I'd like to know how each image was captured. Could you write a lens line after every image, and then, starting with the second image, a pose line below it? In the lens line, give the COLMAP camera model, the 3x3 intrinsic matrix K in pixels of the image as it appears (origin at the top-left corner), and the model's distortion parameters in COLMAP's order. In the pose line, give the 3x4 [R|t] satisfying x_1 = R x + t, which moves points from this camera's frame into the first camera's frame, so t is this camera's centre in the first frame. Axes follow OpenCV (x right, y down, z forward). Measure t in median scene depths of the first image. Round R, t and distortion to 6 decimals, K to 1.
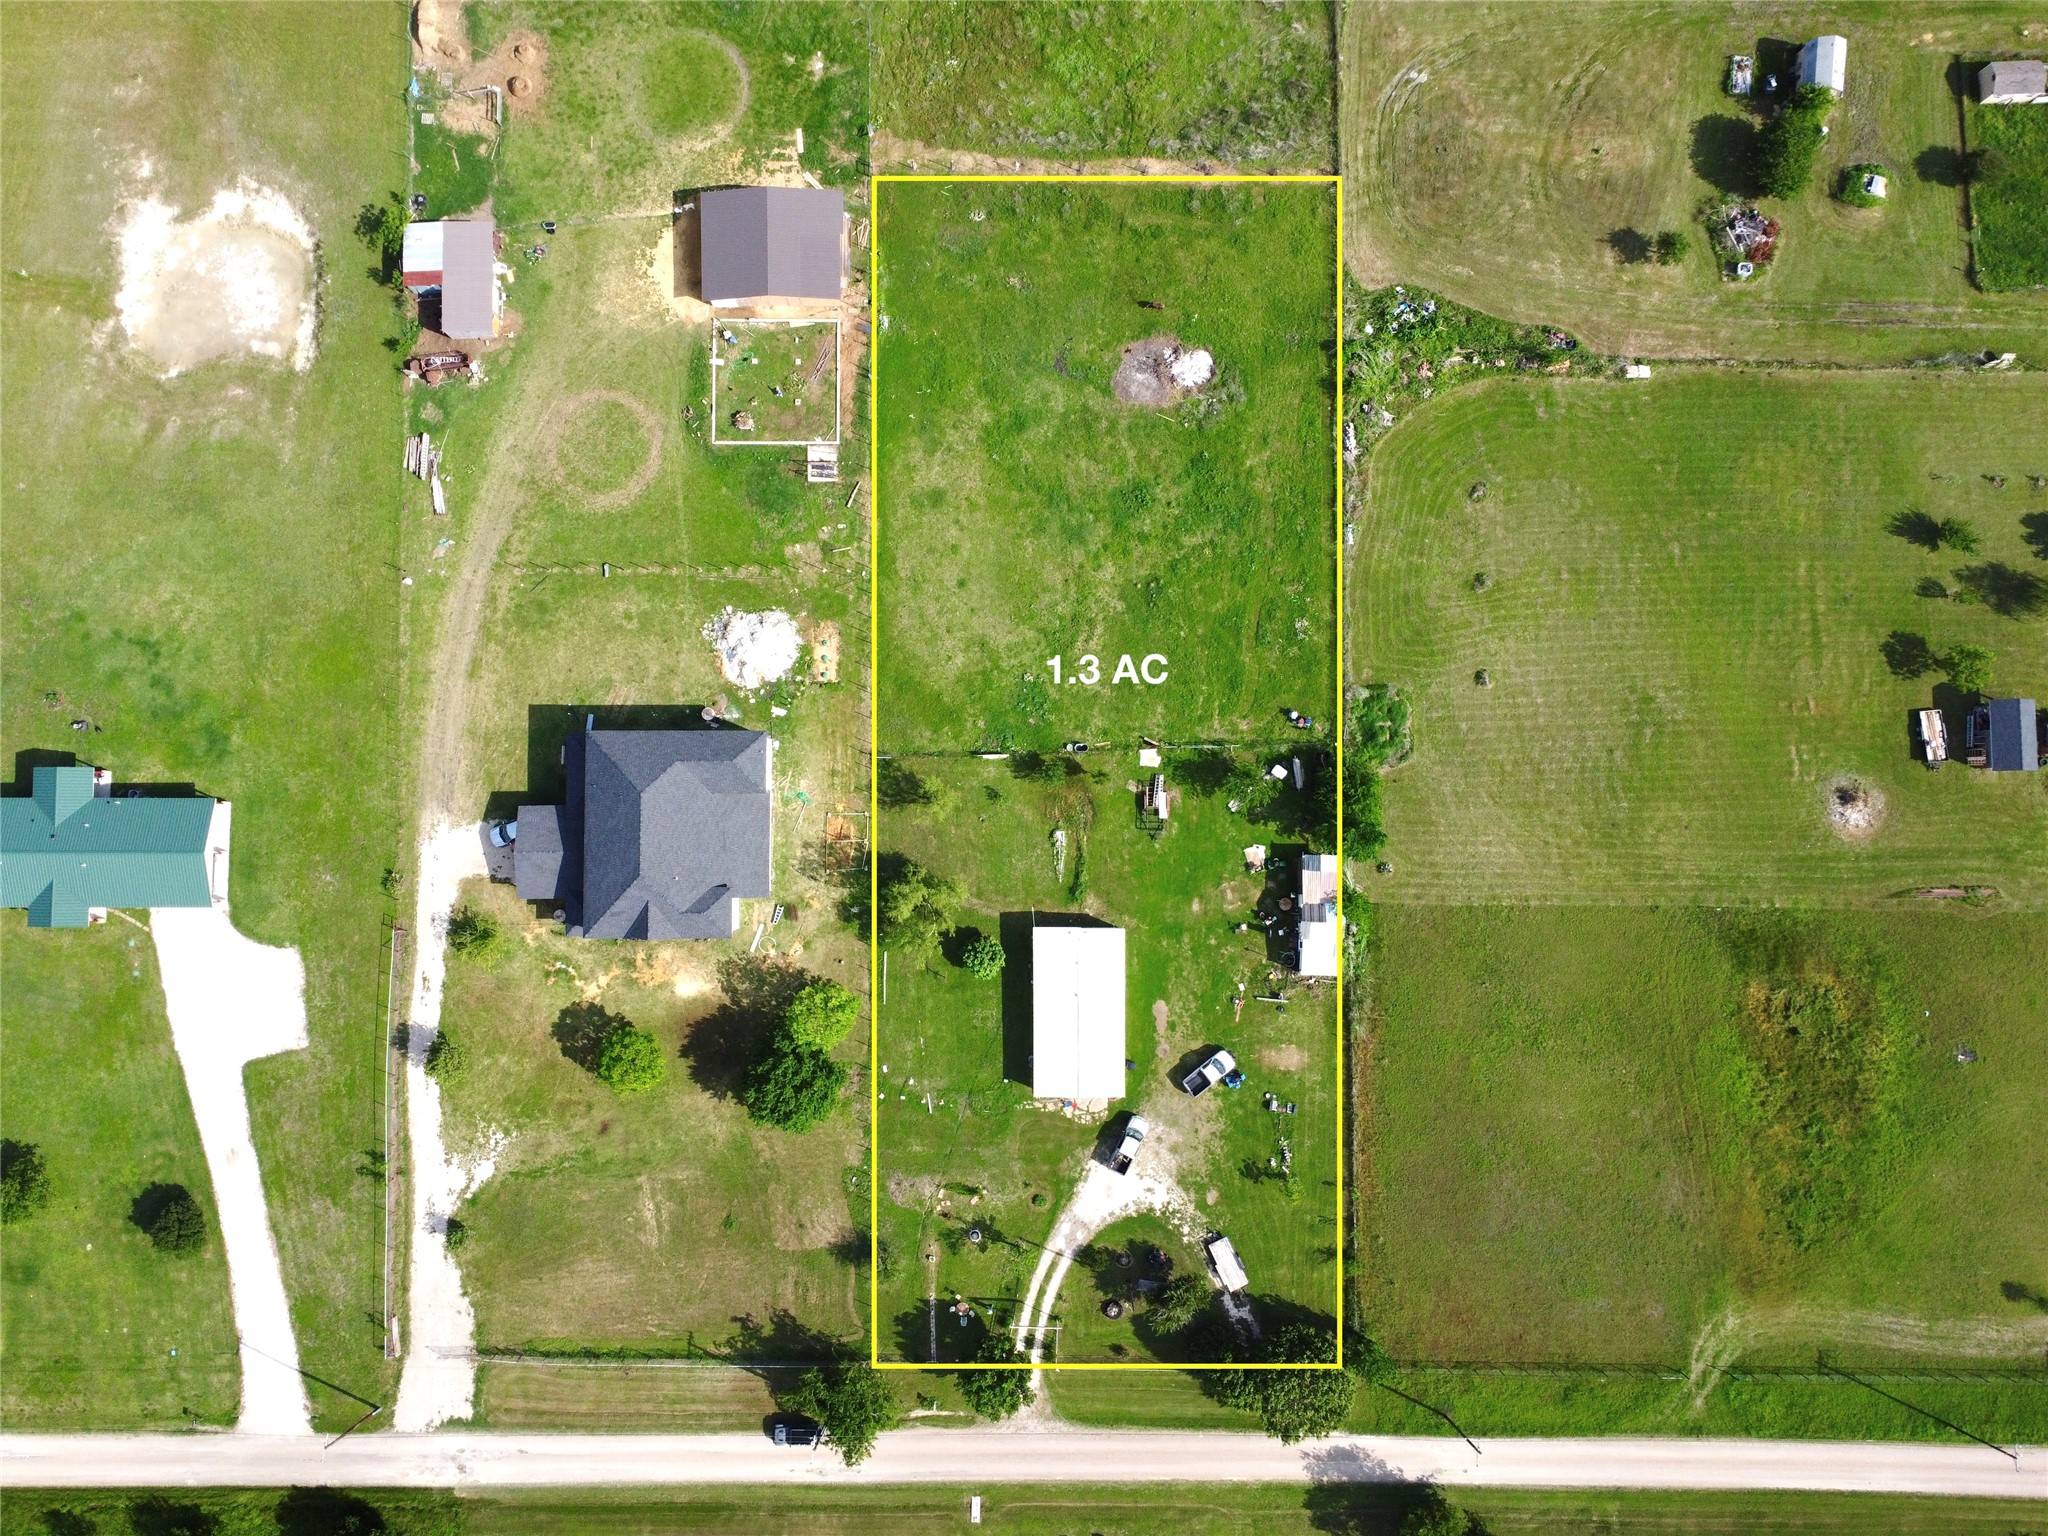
lens RADIAL K [[1525.0, 0, 1016.5], [0, 1525.0, 768.3], [0, 0, 1]] dist [0.000308, 0.002423]
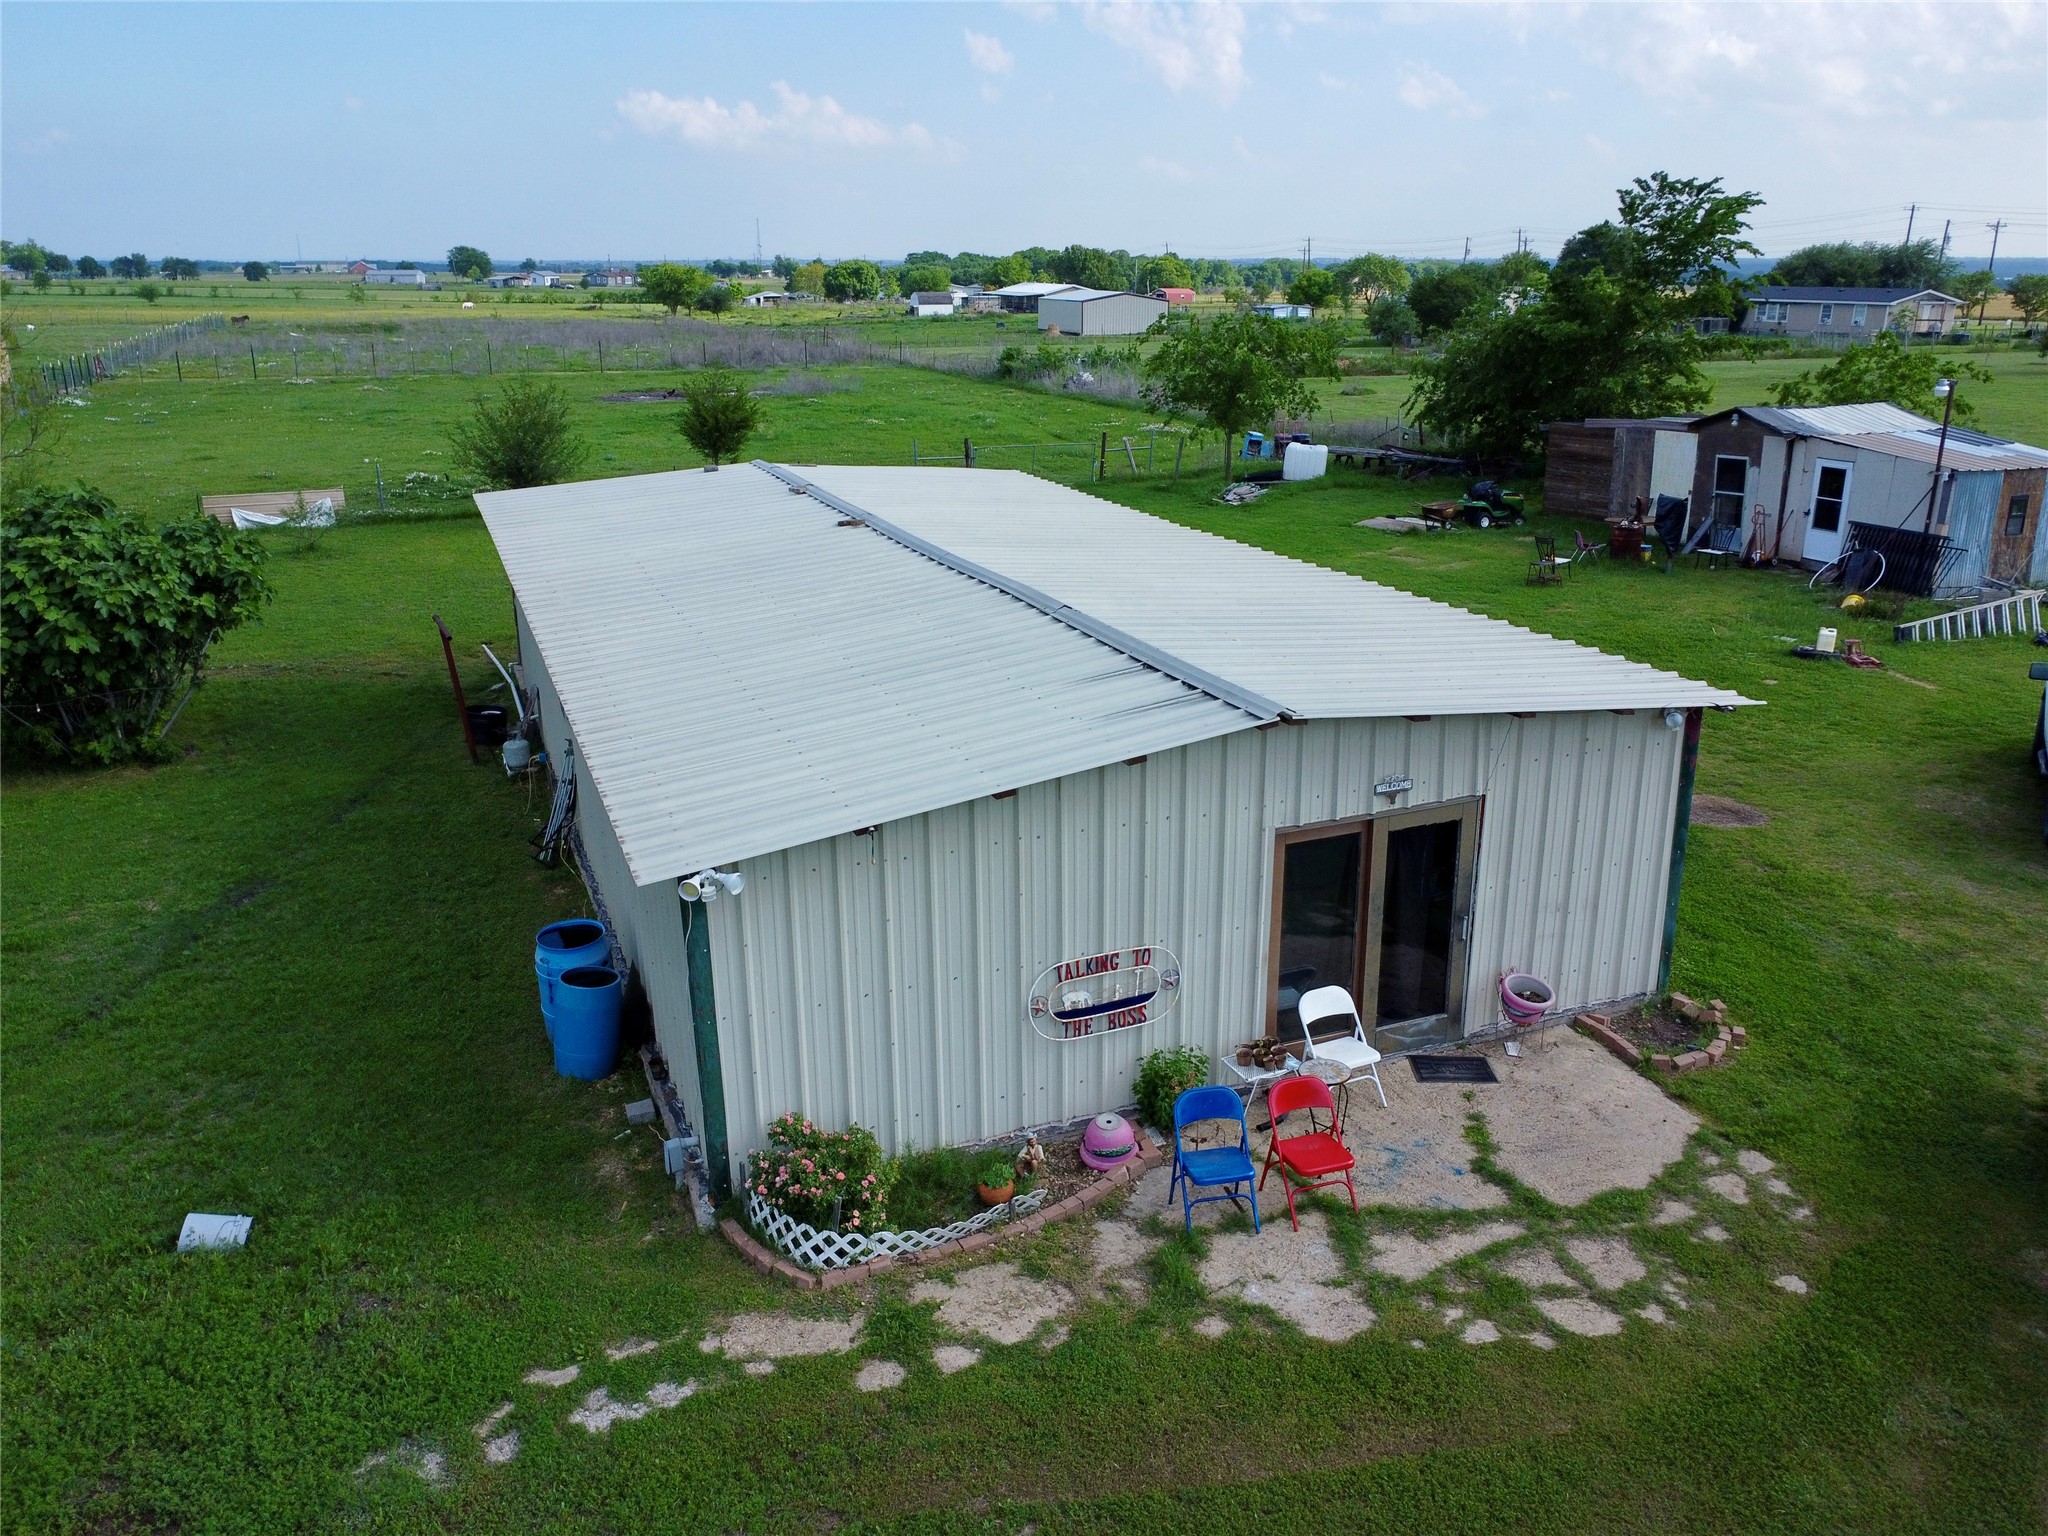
lens RADIAL K [[1525.0, 0, 1025.1], [0, 1525.0, 759.3], [0, 0, 1]] dist [0.000308, 0.002423]
pose [[0.926894, -0.120397, 0.355489, 0.004466], [0.374965, 0.338431, -0.863056, 0.265126], [-0.016399, 0.933257, 0.358834, 0.948308]]
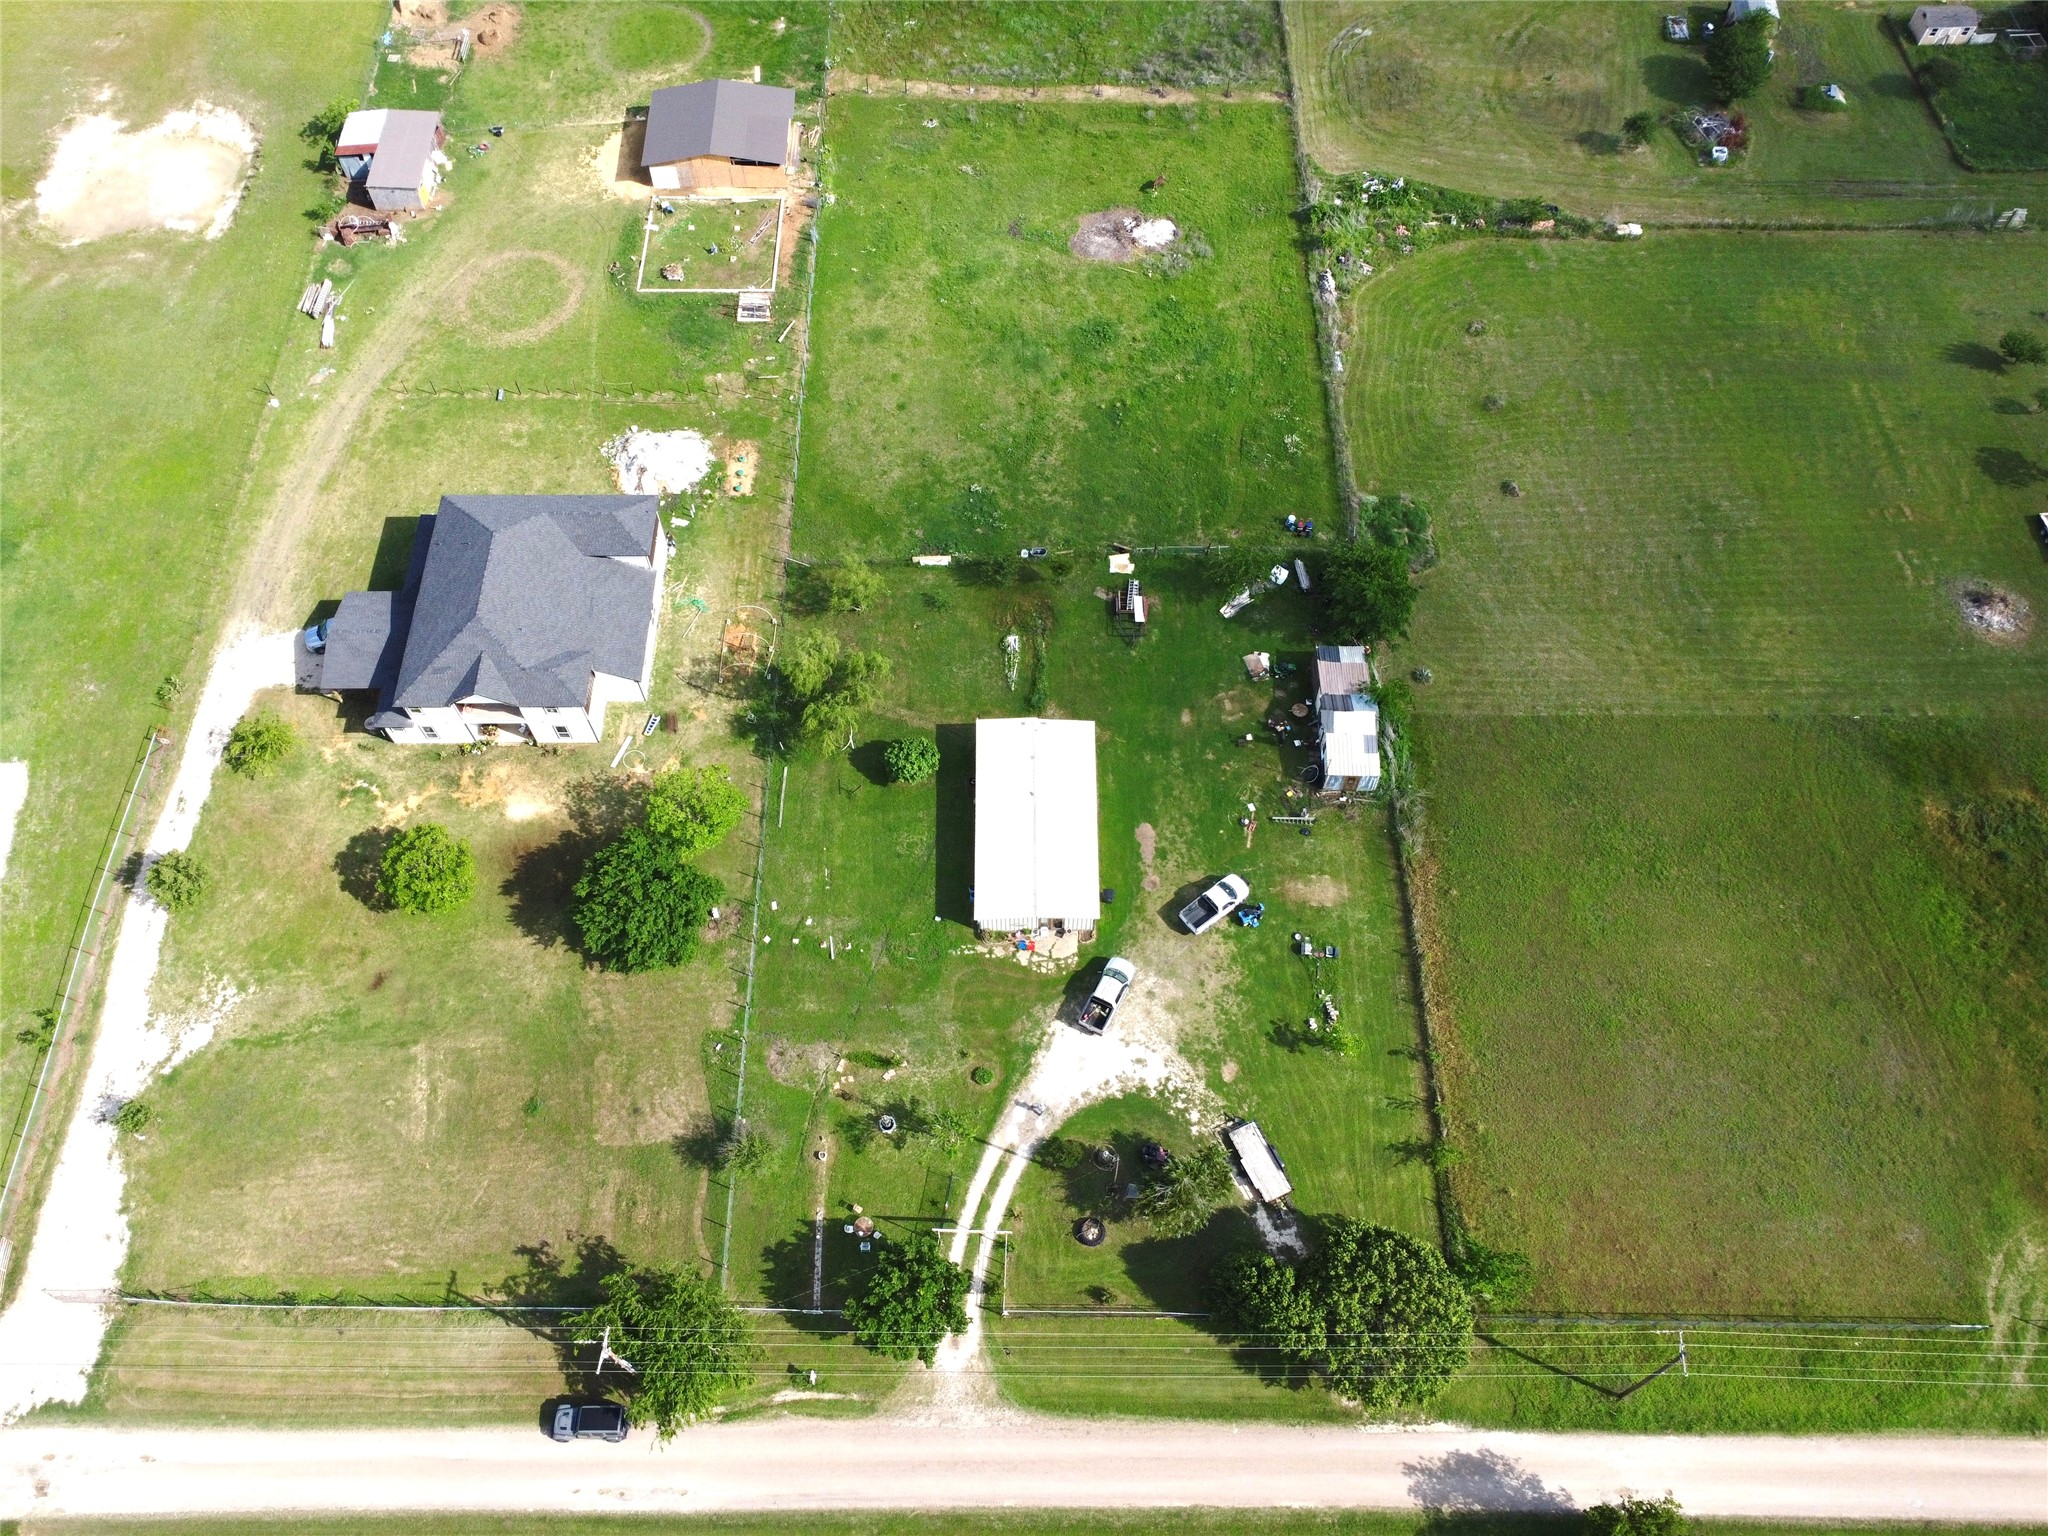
lens RADIAL K [[1525.0, 0, 1017.1], [0, 1525.0, 757.5], [0, 0, 1]] dist [0.000308, 0.002423]
pose [[0.999974, -0.004160, -0.005890, 0.035422], [0.001076, 0.893775, -0.448515, 0.459938], [0.007130, 0.448497, 0.893756, 0.308312]]
